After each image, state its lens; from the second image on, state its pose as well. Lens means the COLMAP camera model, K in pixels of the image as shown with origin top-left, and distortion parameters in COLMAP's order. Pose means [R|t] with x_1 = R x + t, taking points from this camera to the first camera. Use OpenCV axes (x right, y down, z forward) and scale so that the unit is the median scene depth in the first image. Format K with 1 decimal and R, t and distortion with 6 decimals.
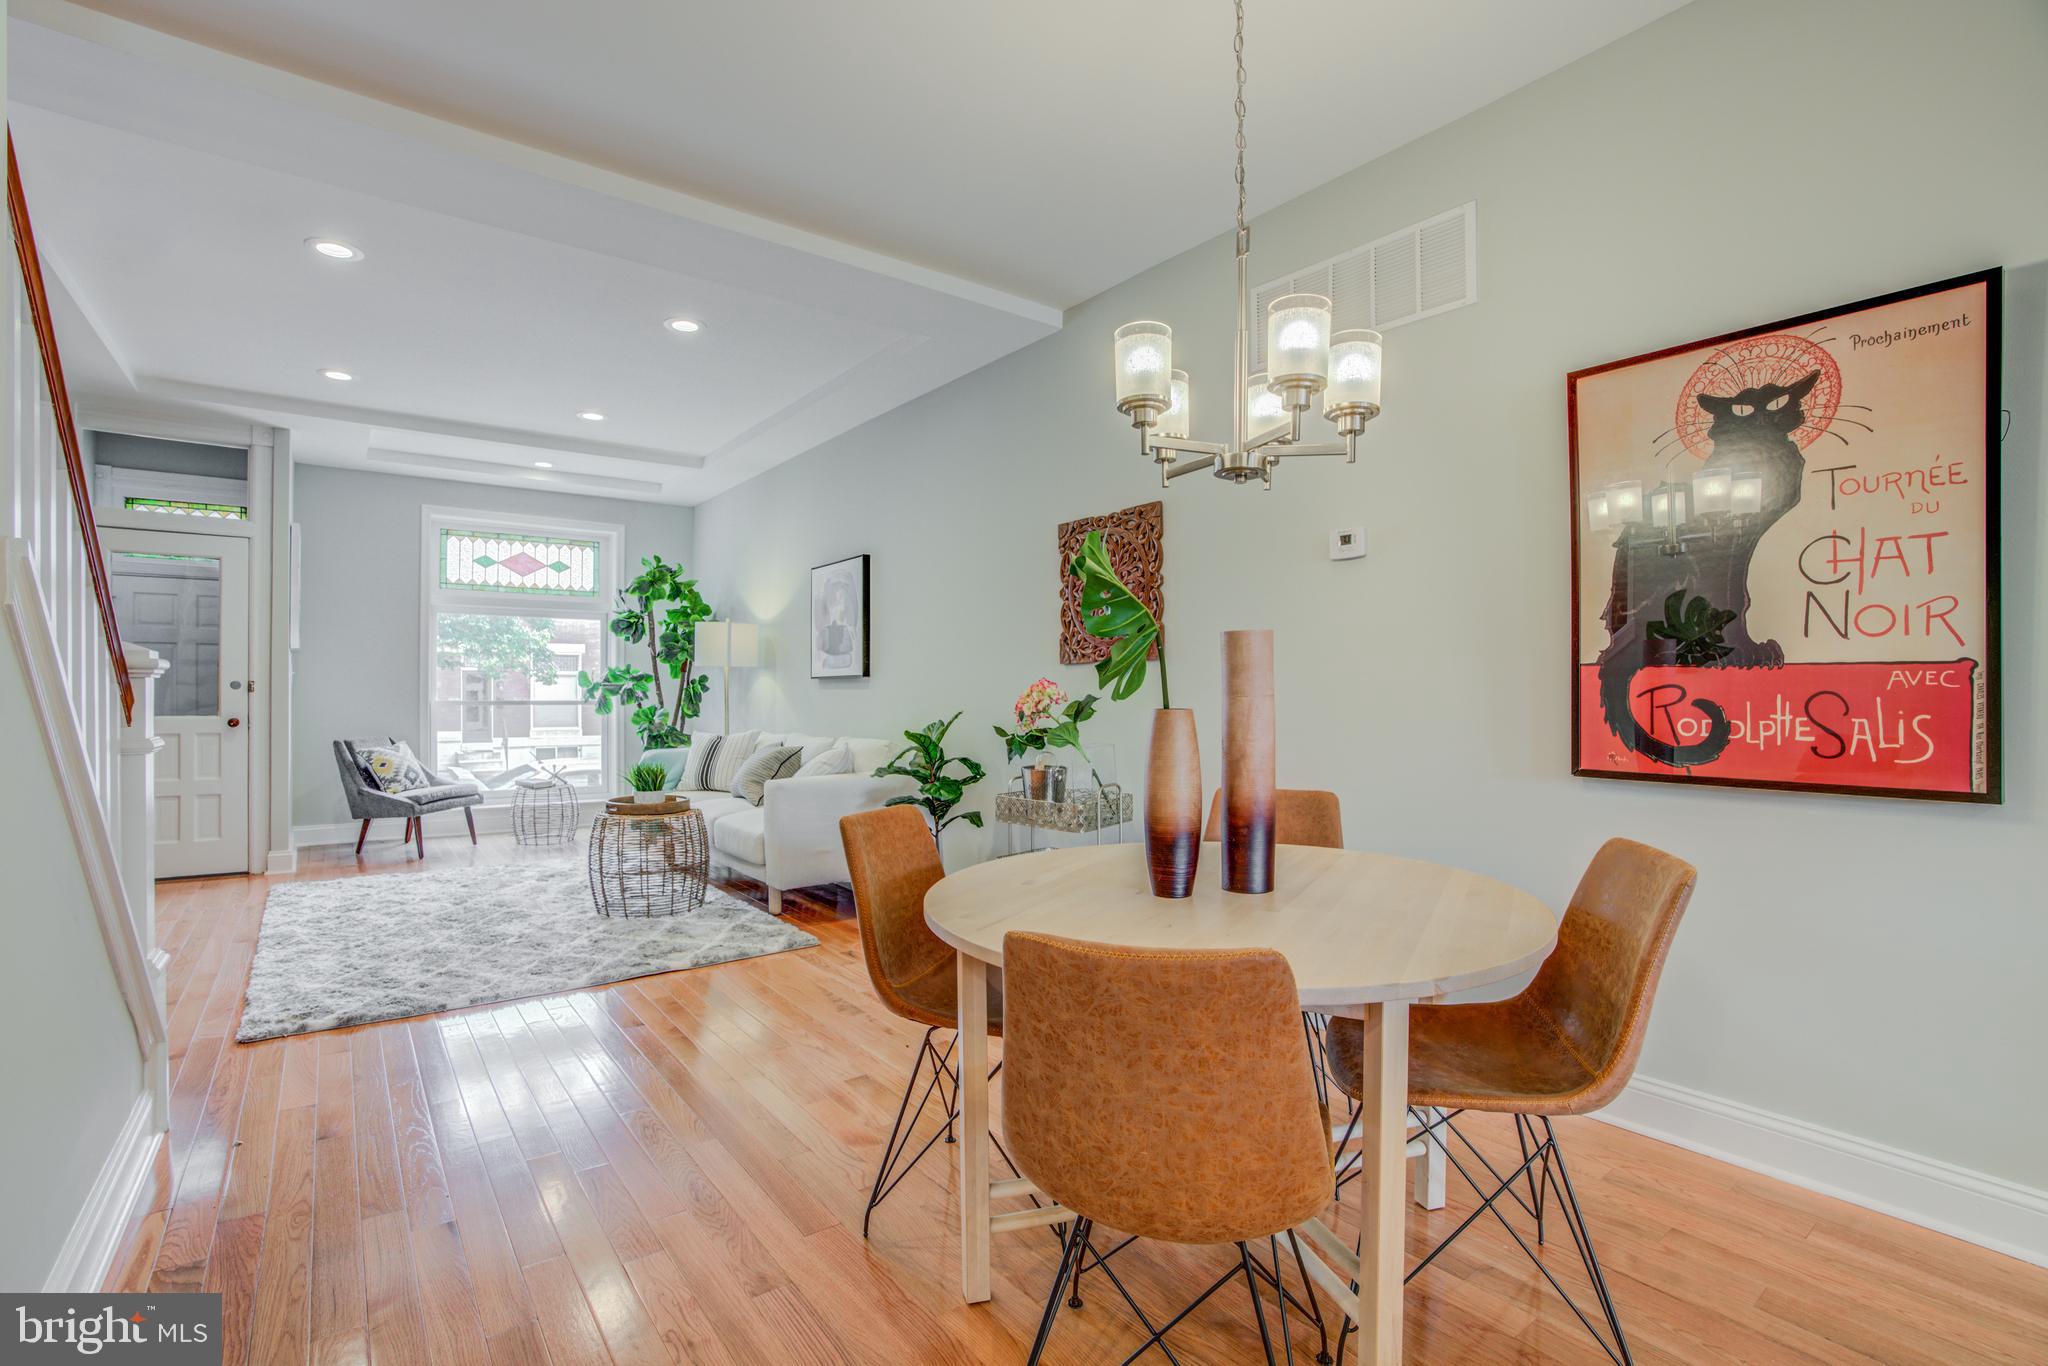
lens RADIAL K [[956.0, 0, 989.3], [0, 956.0, 686.2], [0, 0, 1]] dist [-0.067922, 0.025909]
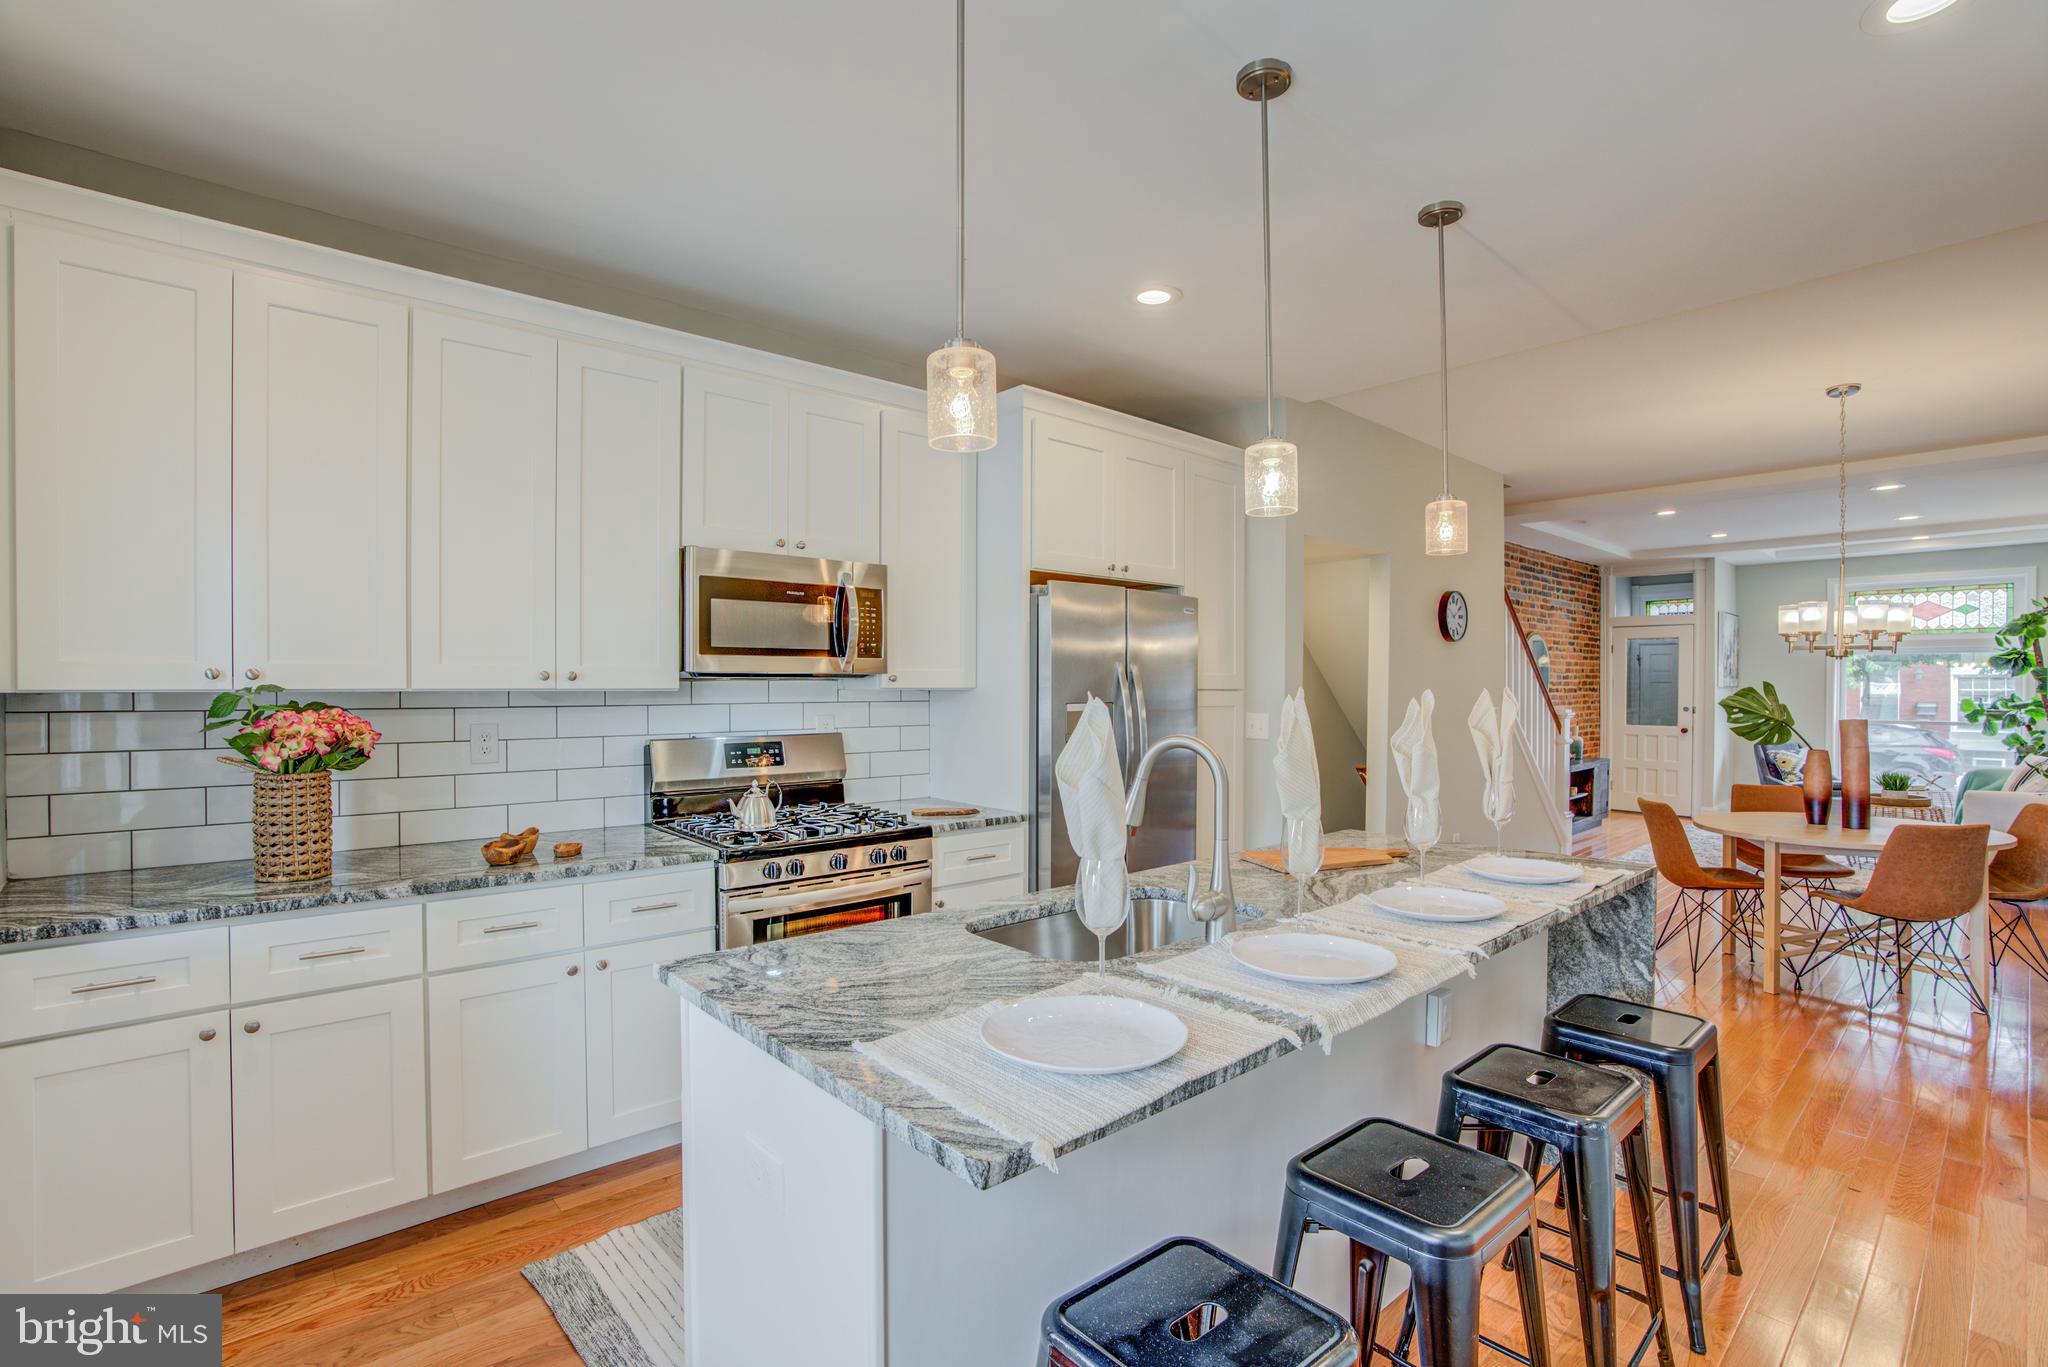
lens RADIAL K [[956.0, 0, 1021.5], [0, 956.0, 681.1], [0, 0, 1]] dist [-0.067922, 0.025909]
pose [[0.114076, -0.008379, -0.993437, 0.675215], [0.007905, 0.999940, -0.007526, -0.044830], [0.993441, -0.006995, 0.114135, -0.384088]]
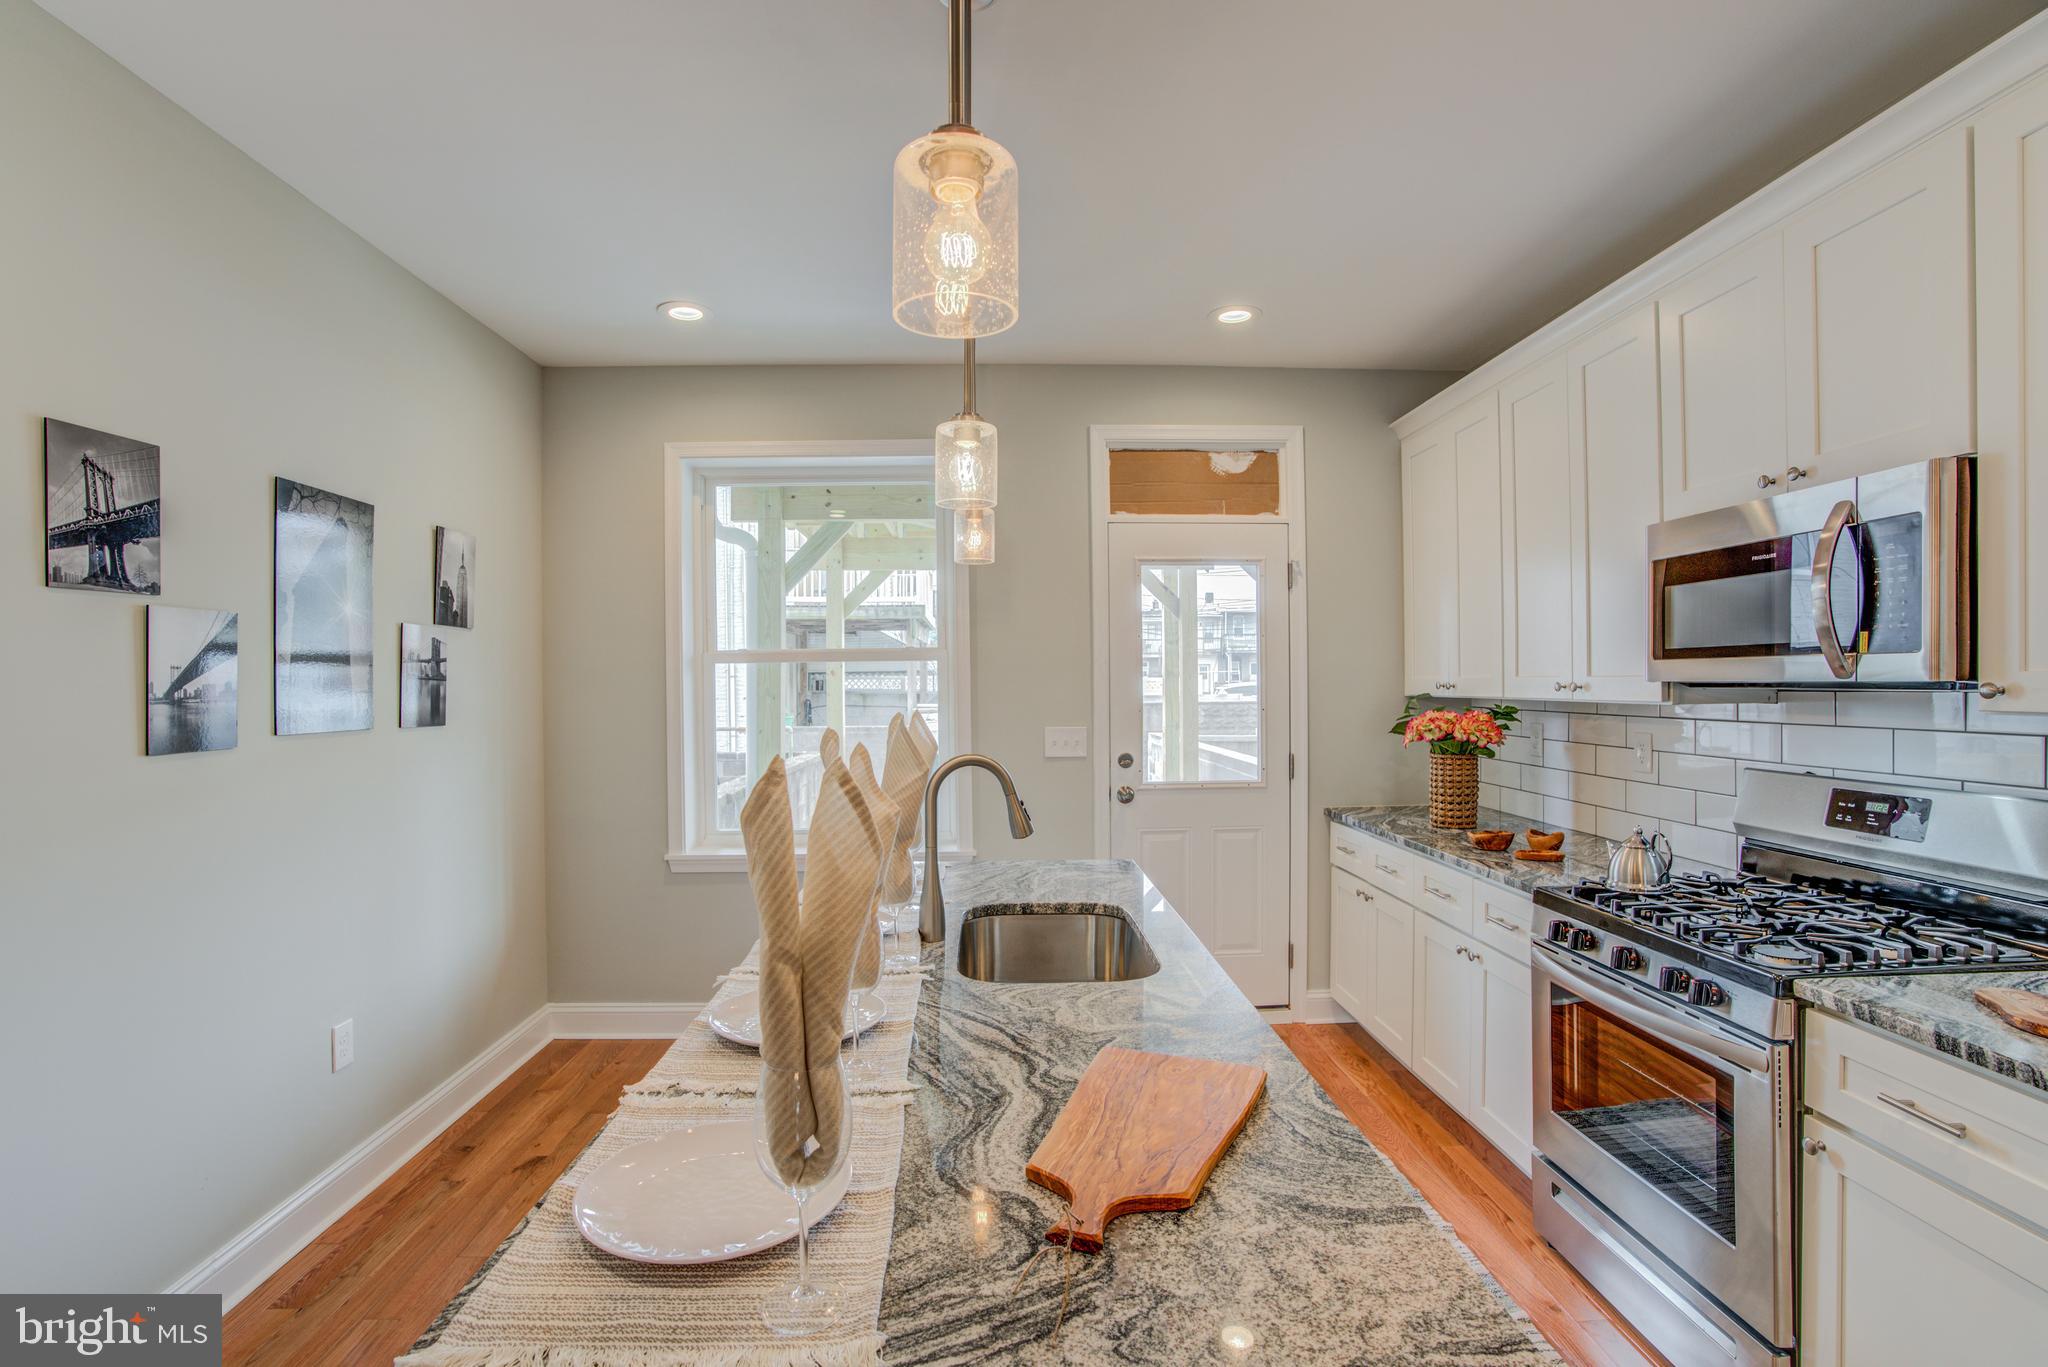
lens RADIAL K [[956.0, 0, 1013.1], [0, 956.0, 689.4], [0, 0, 1]] dist [-0.067922, 0.025909]
pose [[-0.835722, -0.001684, 0.549150, 0.204907], [-0.000143, 0.999996, 0.002849, -0.052433], [-0.549153, 0.002302, -0.835719, -0.046063]]
